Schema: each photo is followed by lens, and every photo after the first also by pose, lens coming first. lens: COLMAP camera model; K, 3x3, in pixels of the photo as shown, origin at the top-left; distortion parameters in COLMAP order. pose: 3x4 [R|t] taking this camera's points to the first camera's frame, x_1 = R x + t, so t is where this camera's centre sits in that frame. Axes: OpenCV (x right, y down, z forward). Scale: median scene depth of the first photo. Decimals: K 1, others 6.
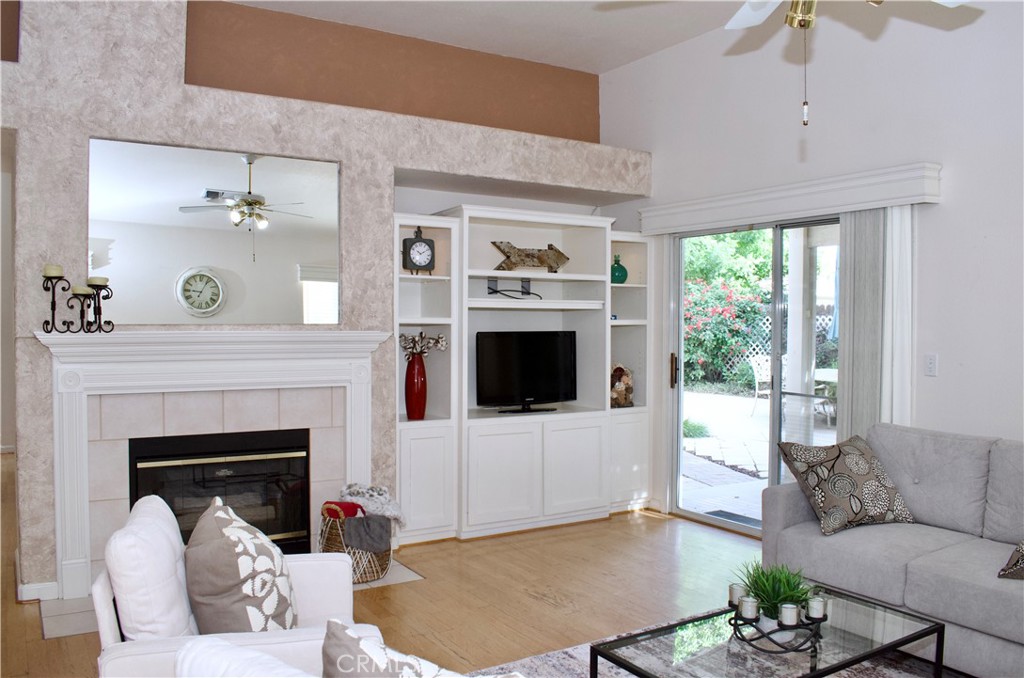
lens RADIAL K [[826.8, 0, 512.9], [0, 826.8, 341.7], [0, 0, 1]] dist [-0.090208, 0.013726]
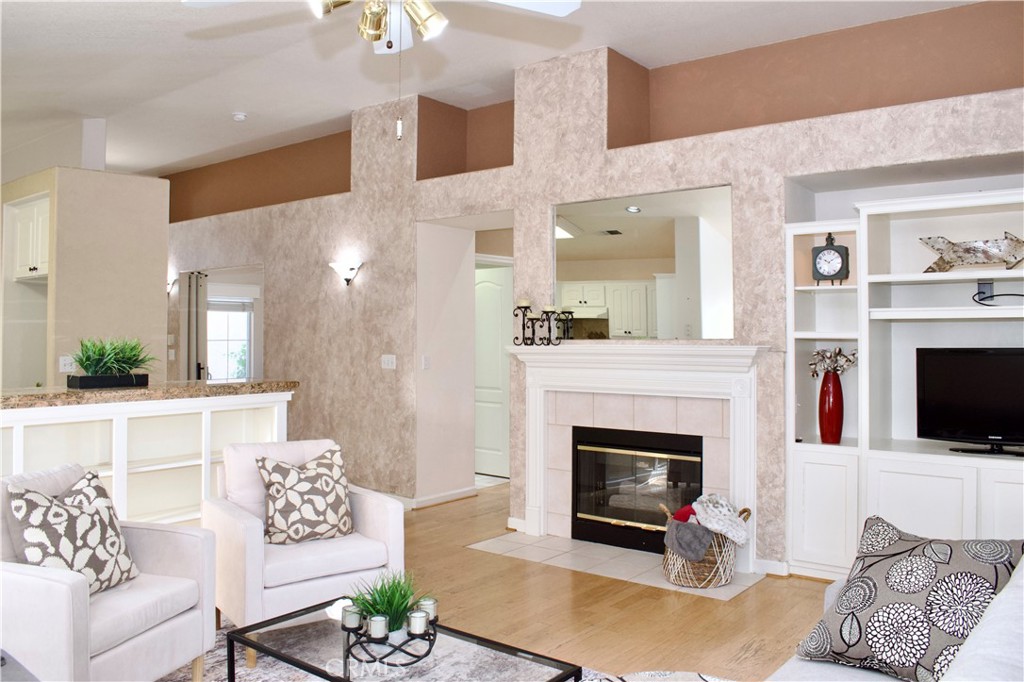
lens RADIAL K [[826.8, 0, 537.1], [0, 826.8, 302.1], [0, 0, 1]] dist [-0.090208, 0.013726]
pose [[0.344198, -0.044117, -0.937860, 0.714339], [-0.020632, 0.998299, -0.054532, -0.006751], [0.938670, 0.038119, 0.342703, 0.434072]]
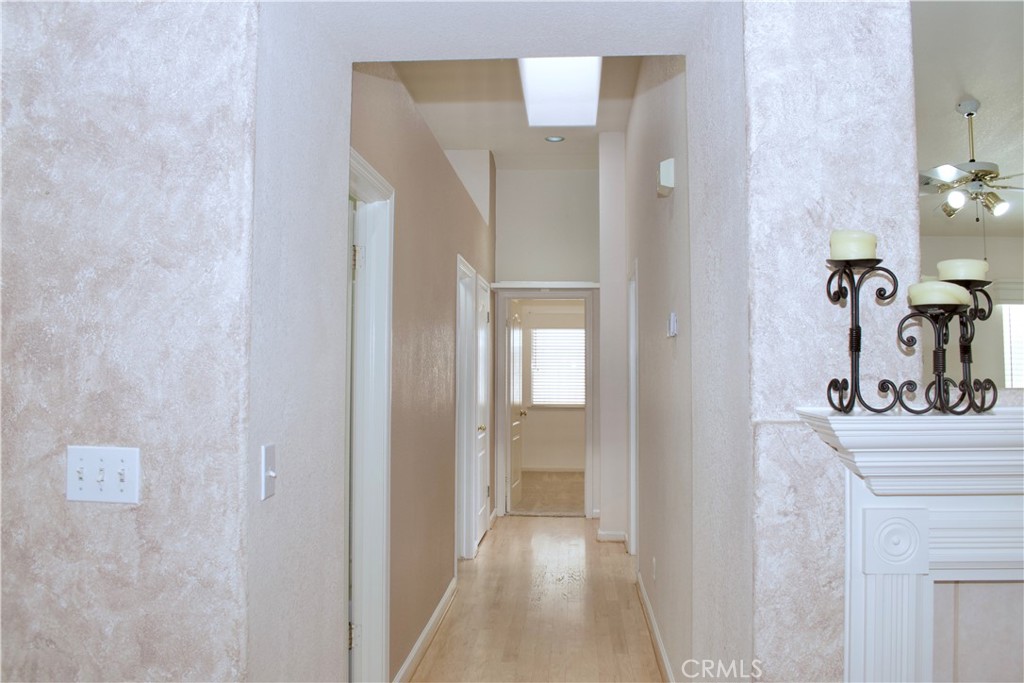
lens RADIAL K [[826.8, 0, 499.4], [0, 826.8, 304.2], [0, 0, 1]] dist [-0.090208, 0.013726]
pose [[0.793383, -0.041838, -0.607284, -0.403281], [-0.016495, 0.995791, -0.090153, -0.020931], [0.608500, 0.081543, 0.789353, 0.511337]]
